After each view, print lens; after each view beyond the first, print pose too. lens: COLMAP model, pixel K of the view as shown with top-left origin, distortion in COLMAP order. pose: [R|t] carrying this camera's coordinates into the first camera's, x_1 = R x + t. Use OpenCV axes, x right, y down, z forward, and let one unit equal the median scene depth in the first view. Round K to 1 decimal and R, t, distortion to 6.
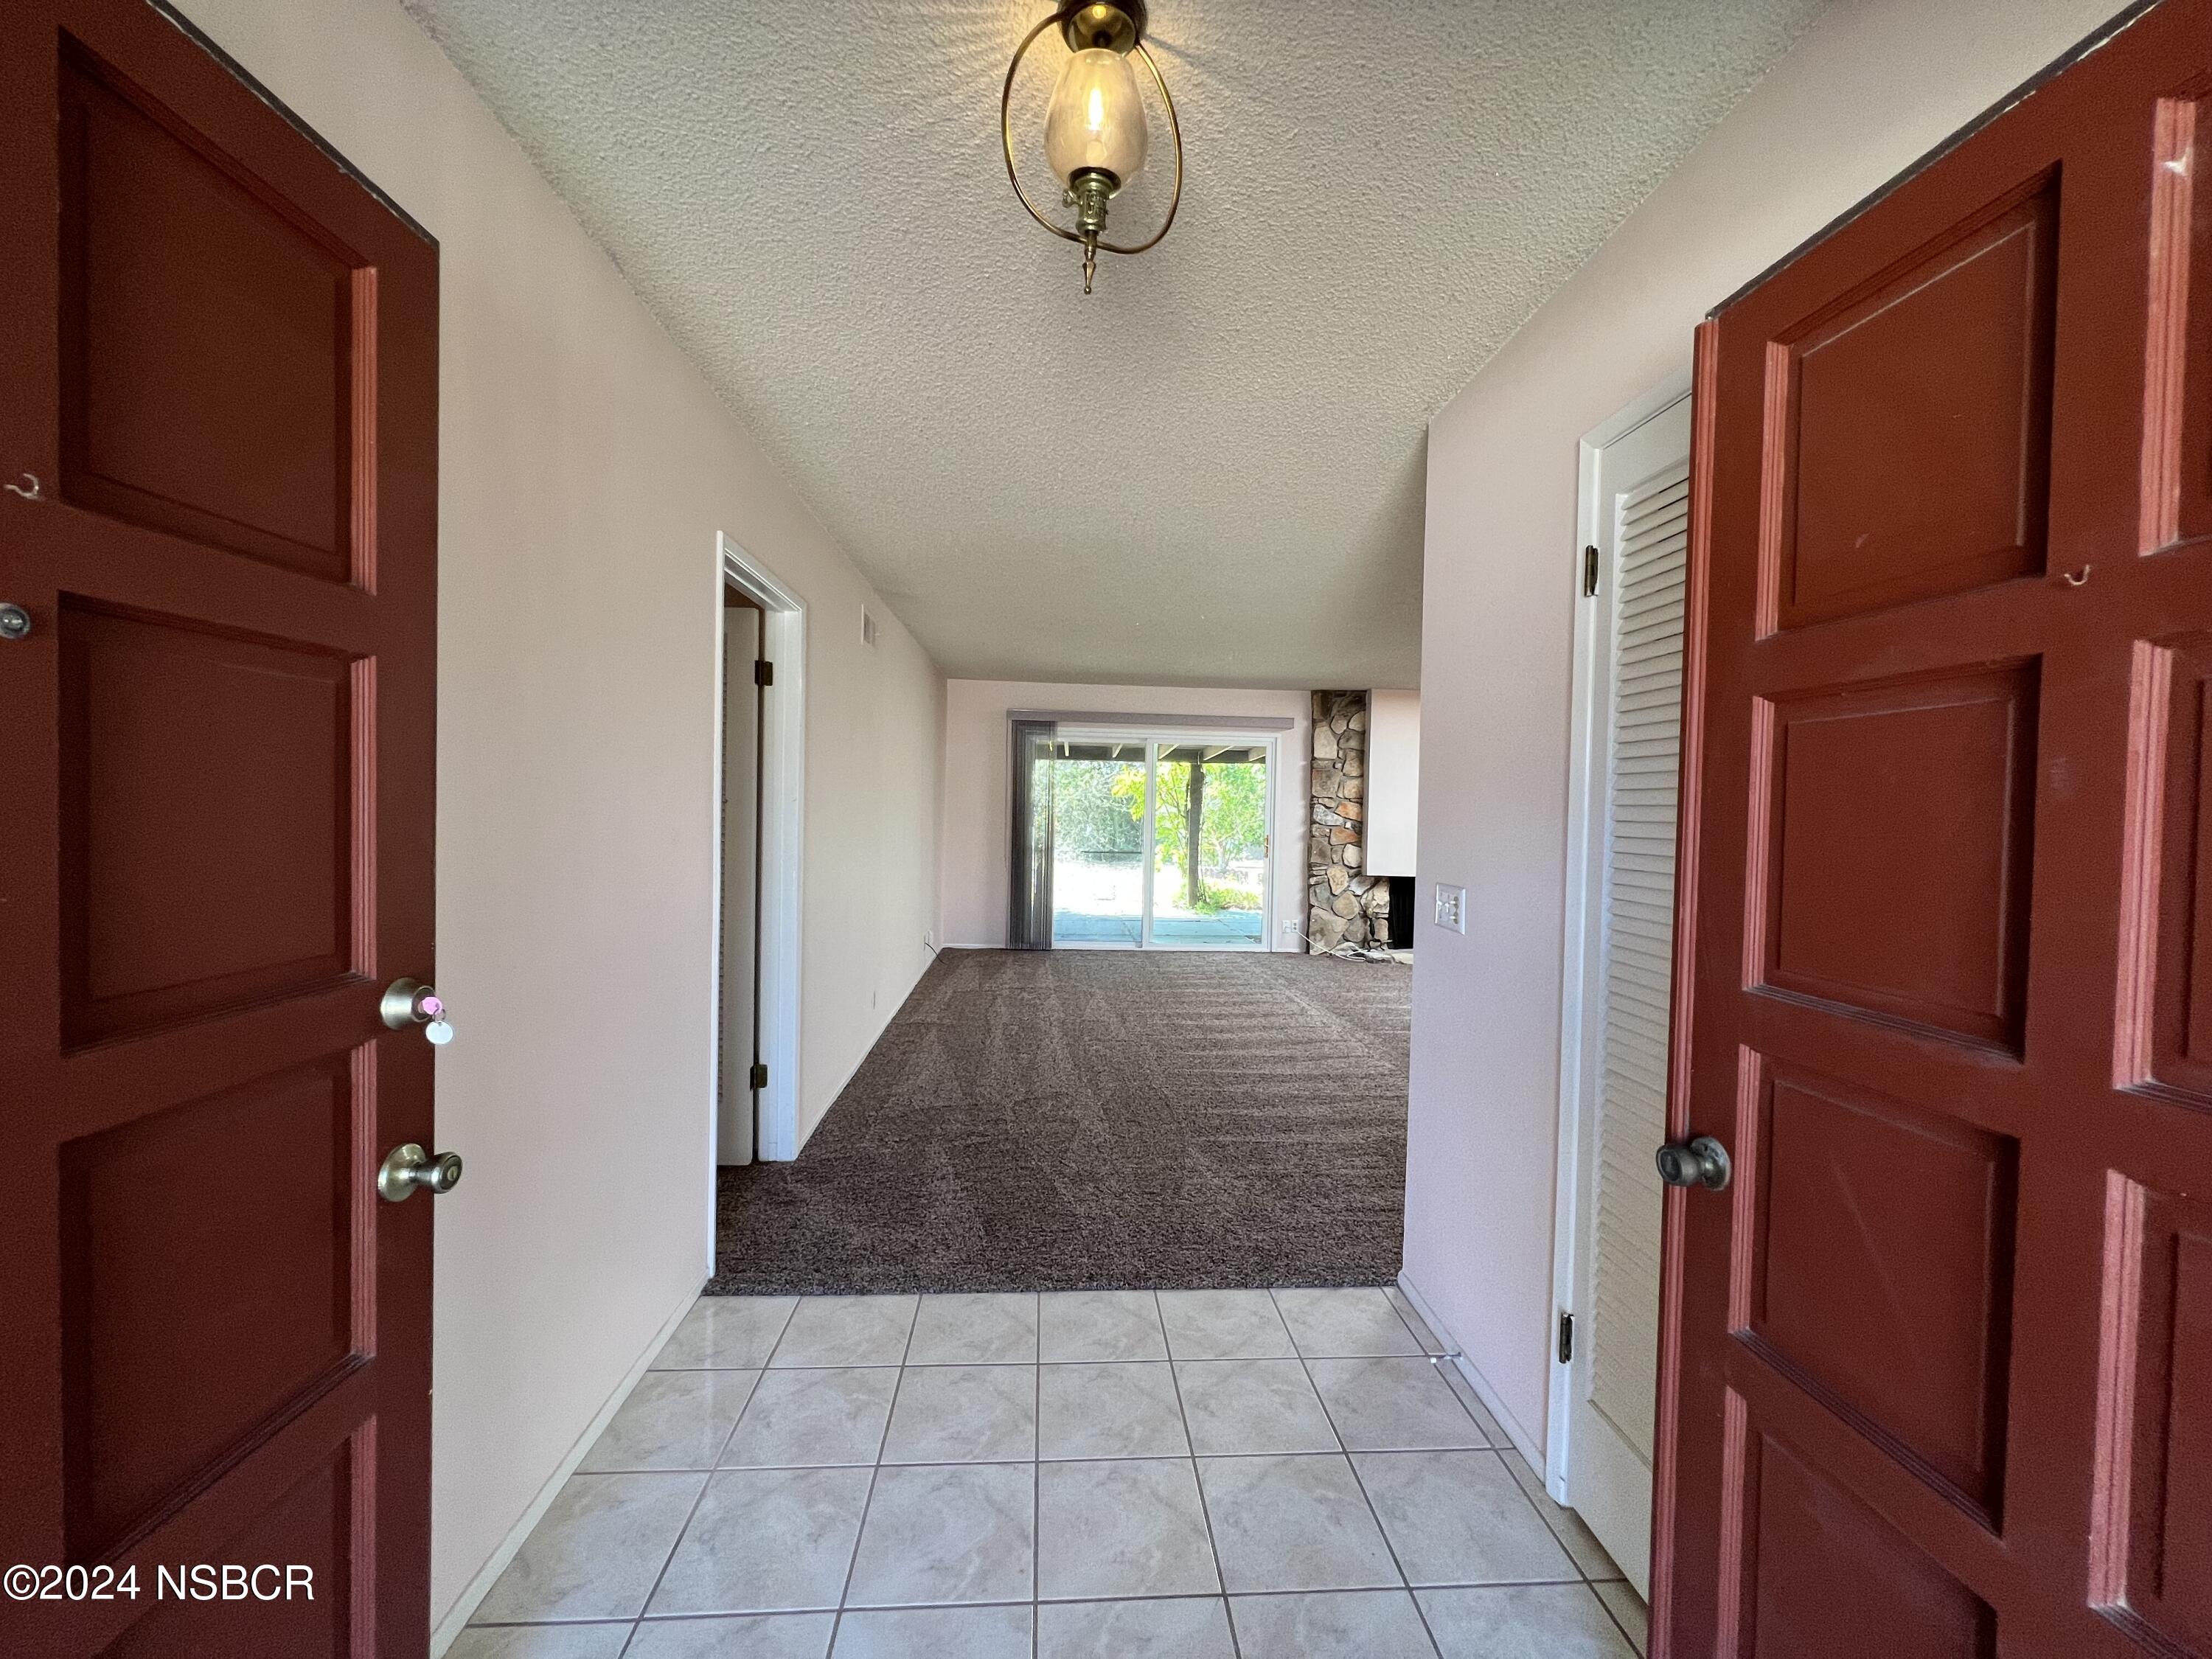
lens RADIAL K [[886.0, 0, 1109.7], [0, 886.0, 827.1], [0, 0, 1]] dist [0.015105, 0.000413]
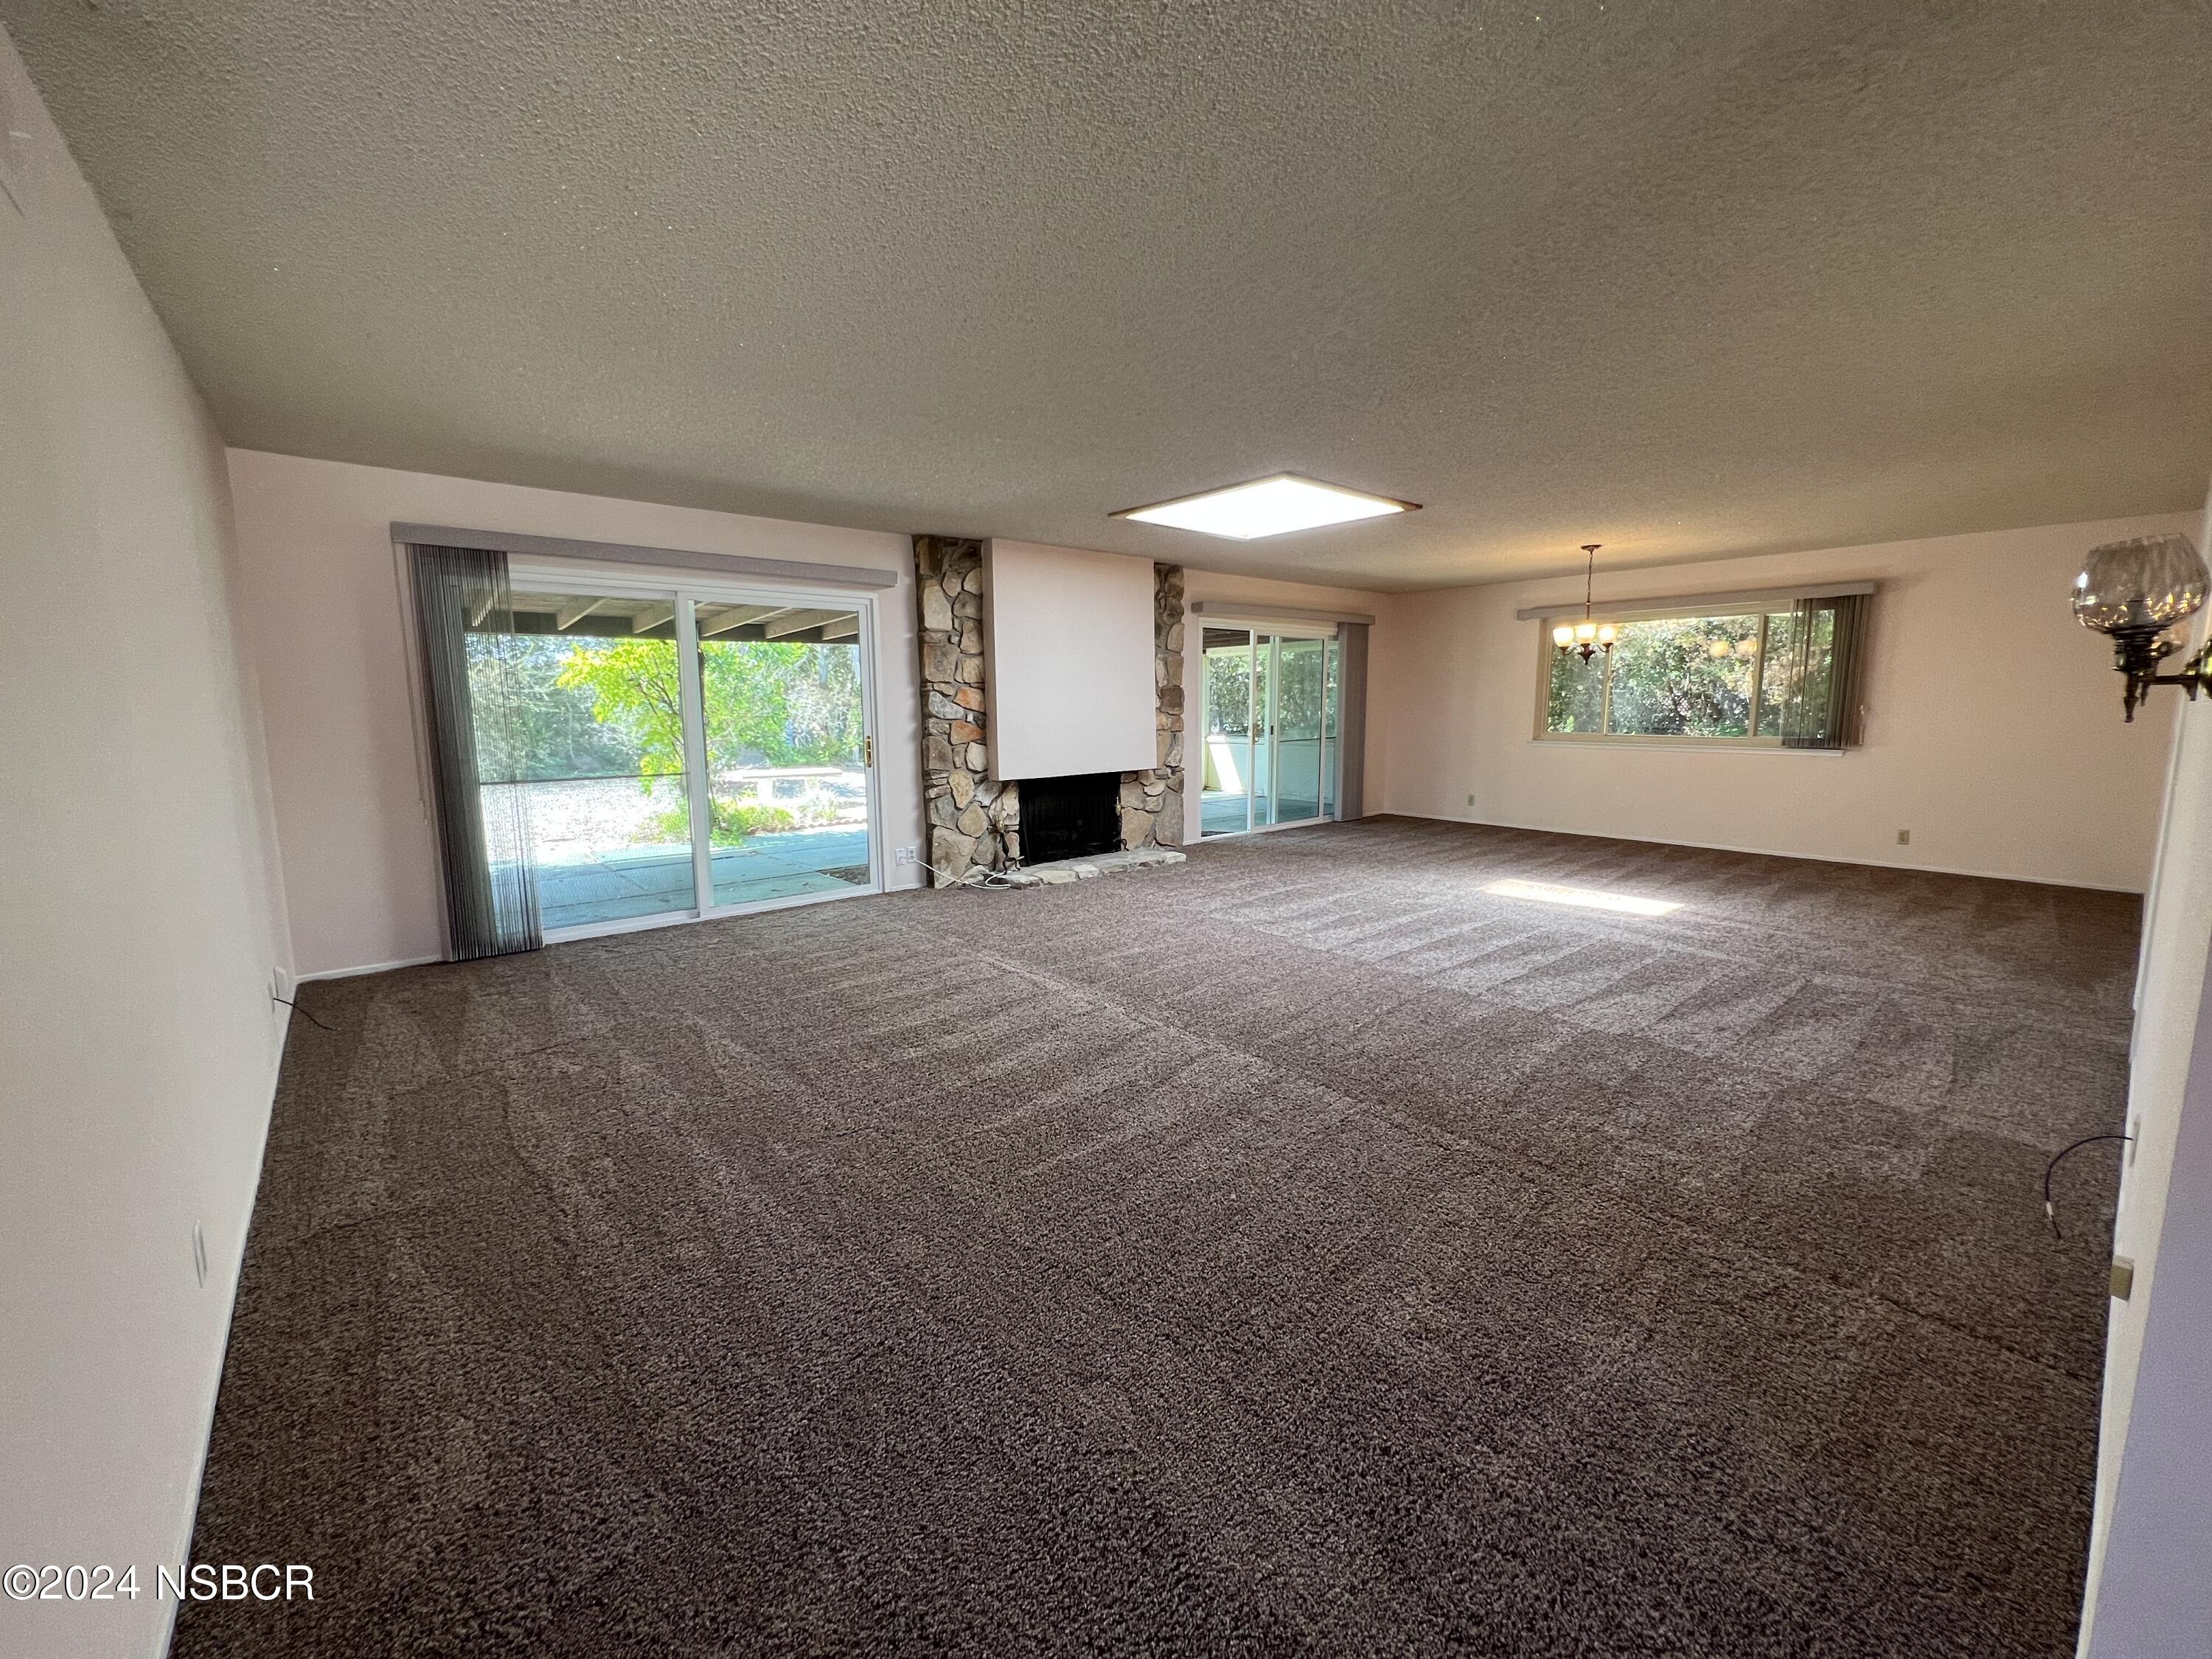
lens RADIAL K [[886.0, 0, 1096.1], [0, 886.0, 825.5], [0, 0, 1]] dist [0.015105, 0.000413]
pose [[0.813346, -0.113280, 0.570645, -0.094803], [0.043965, 0.990023, 0.133869, -0.007809], [-0.580117, -0.083794, 0.810212, 0.298645]]
